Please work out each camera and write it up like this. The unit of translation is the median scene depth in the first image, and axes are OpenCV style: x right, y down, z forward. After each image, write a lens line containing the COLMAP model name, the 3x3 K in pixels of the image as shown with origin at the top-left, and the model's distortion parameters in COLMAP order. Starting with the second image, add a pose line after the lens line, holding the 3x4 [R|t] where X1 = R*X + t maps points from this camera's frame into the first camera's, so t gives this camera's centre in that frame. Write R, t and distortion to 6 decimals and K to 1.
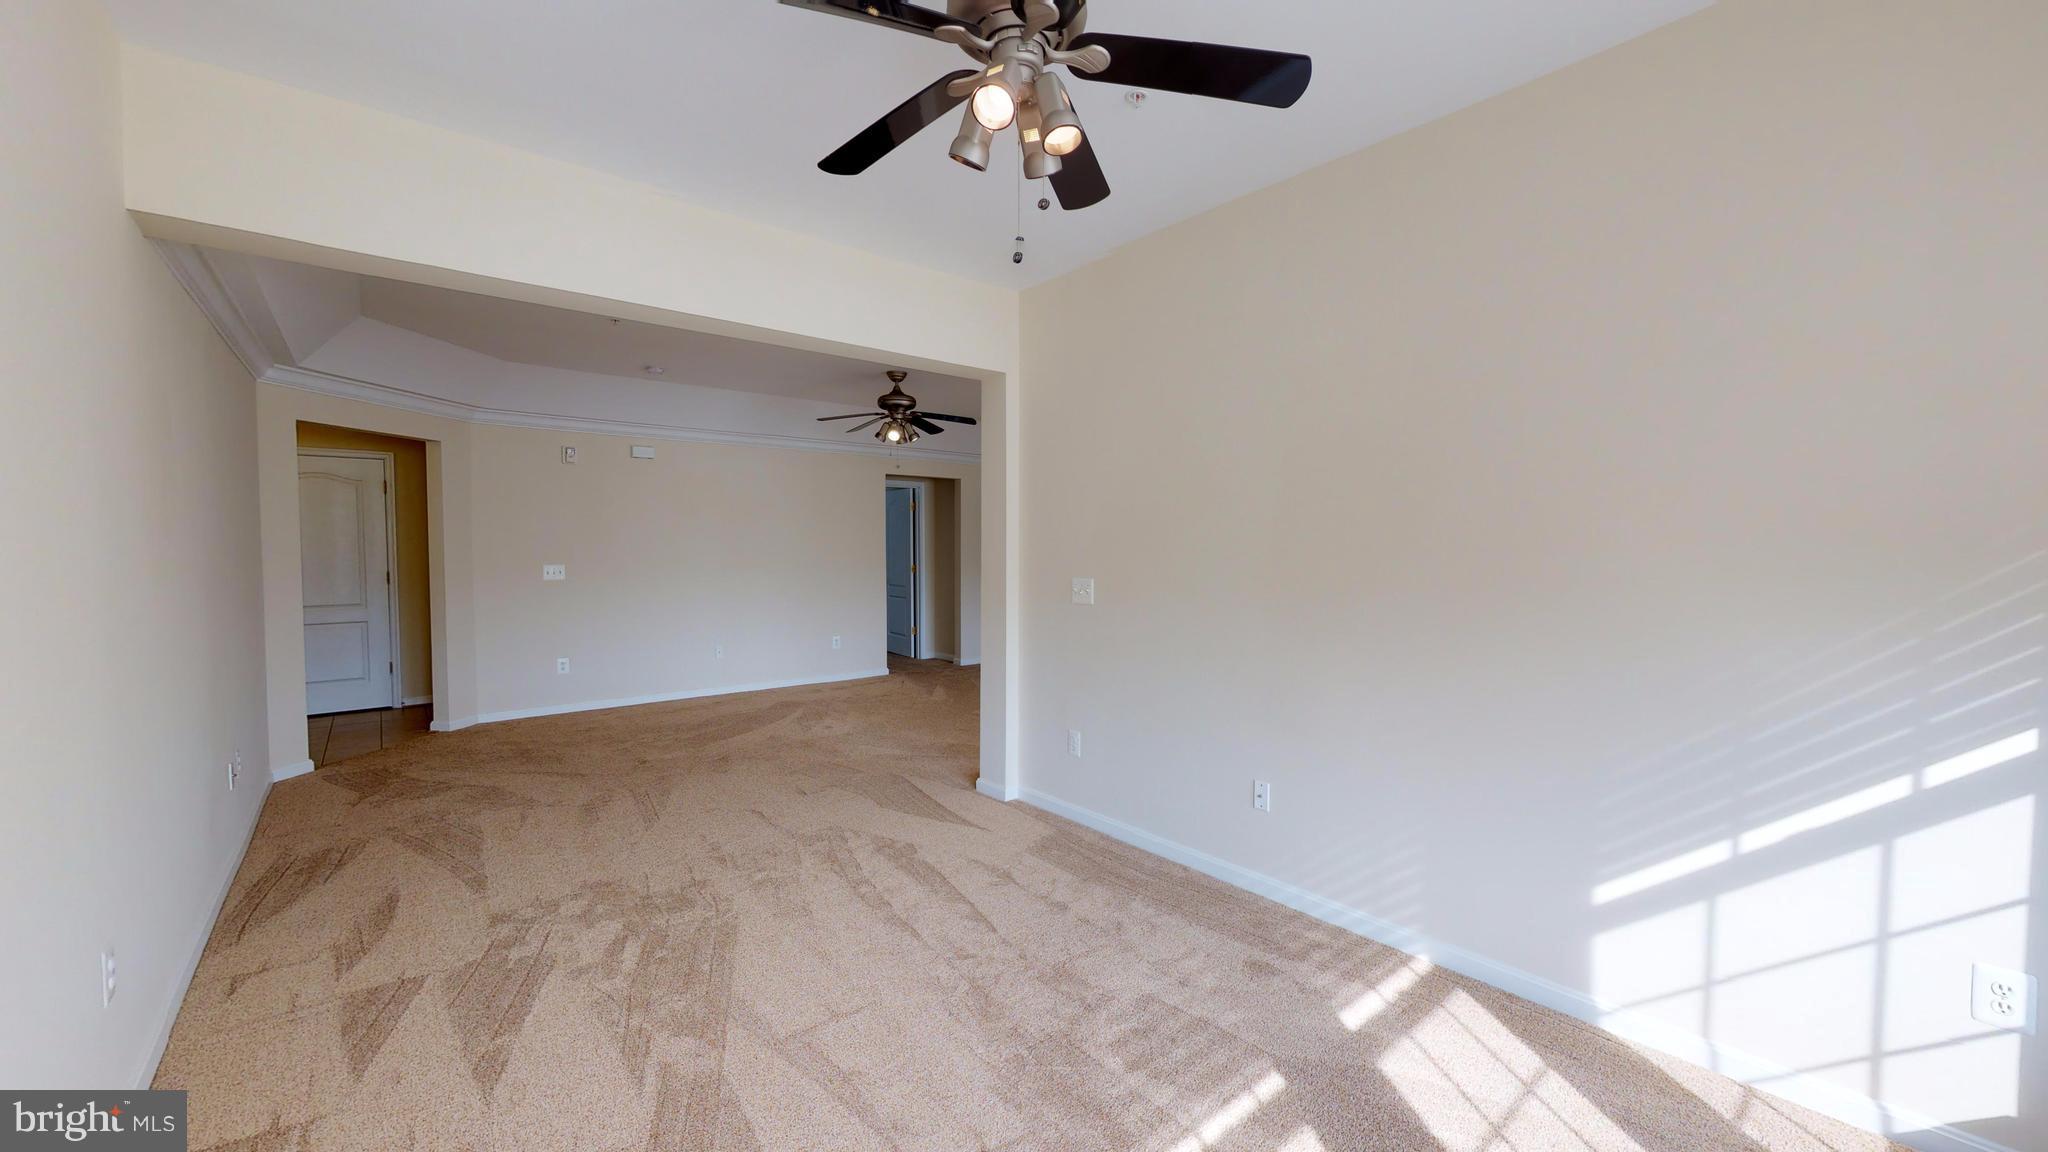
lens RADIAL K [[788.8, 0, 1014.8], [0, 788.8, 570.5], [0, 0, 1]] dist [0.000563, -0.000536]
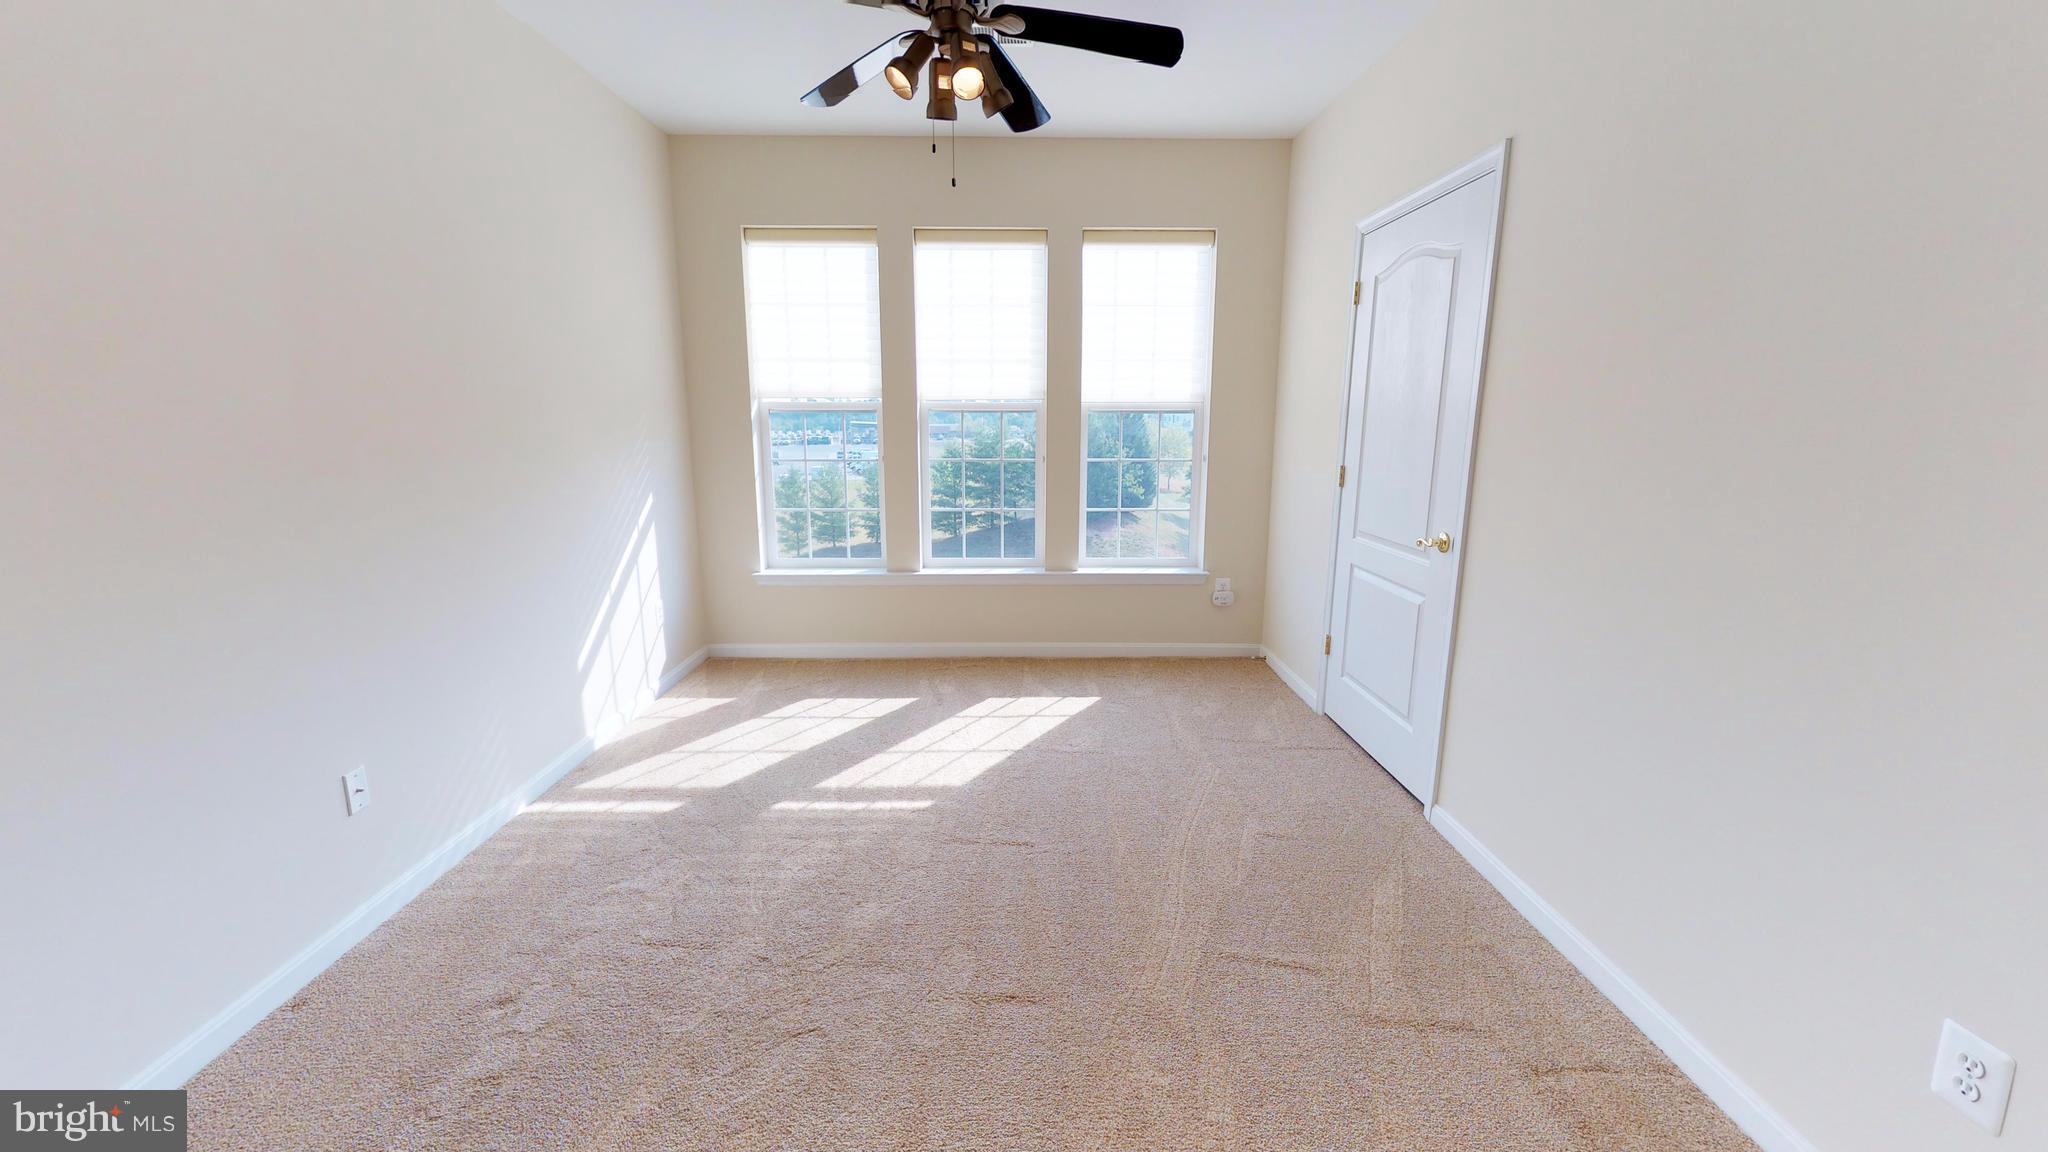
lens RADIAL K [[788.8, 0, 1014.8], [0, 788.8, 570.5], [0, 0, 1]] dist [0.000563, -0.000536]
pose [[-0.773847, -0.122616, 0.621391, -0.658176], [0.025163, 0.974356, 0.223601, -0.036463], [-0.632873, 0.188669, -0.750917, 1.445147]]
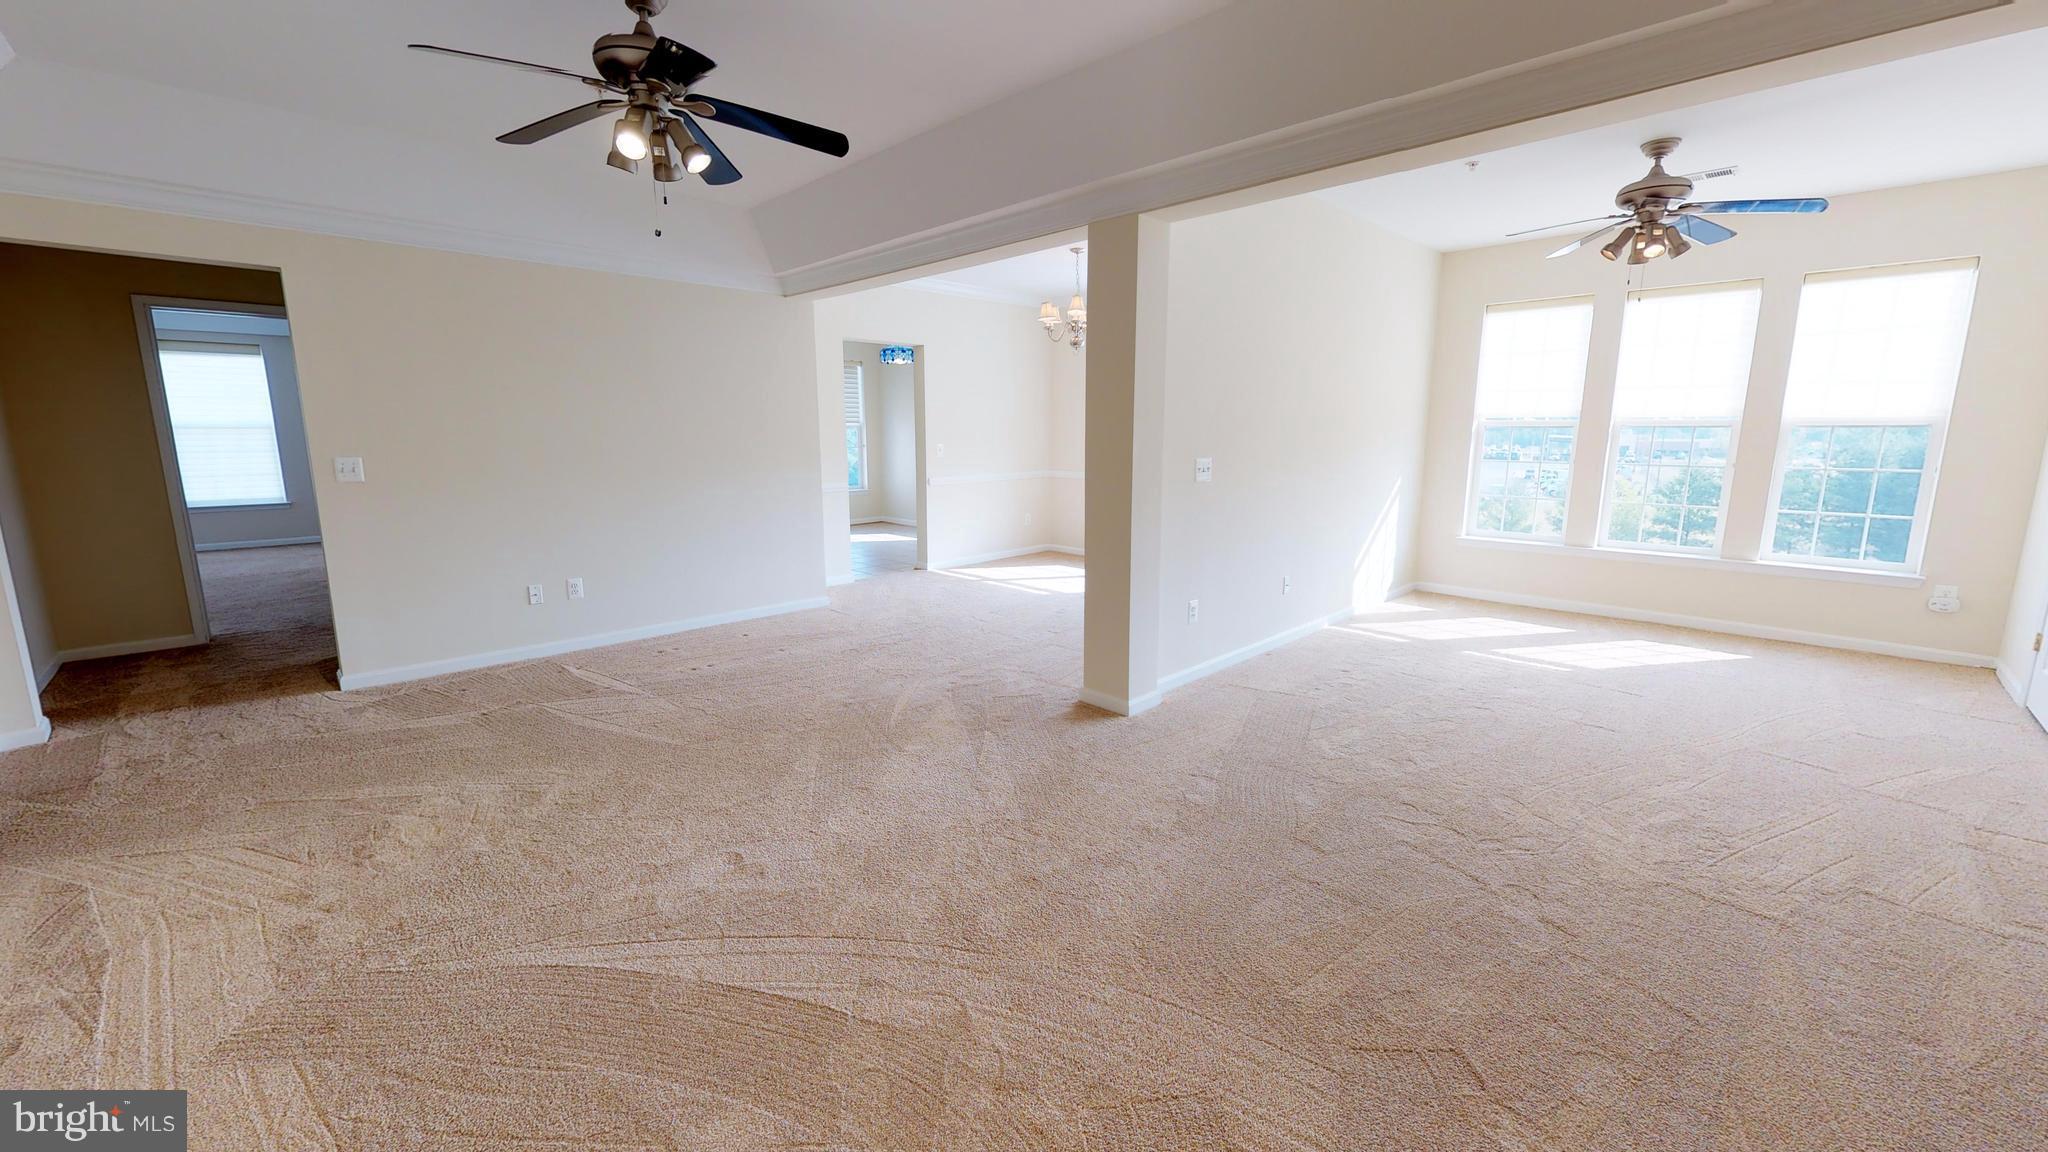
lens RADIAL K [[788.8, 0, 1014.8], [0, 788.8, 570.5], [0, 0, 1]] dist [0.000563, -0.000536]
pose [[-0.093826, -0.174005, 0.980265, -1.555145], [0.043249, 0.982966, 0.178624, -0.071419], [-0.994649, 0.059155, -0.084702, 2.174752]]
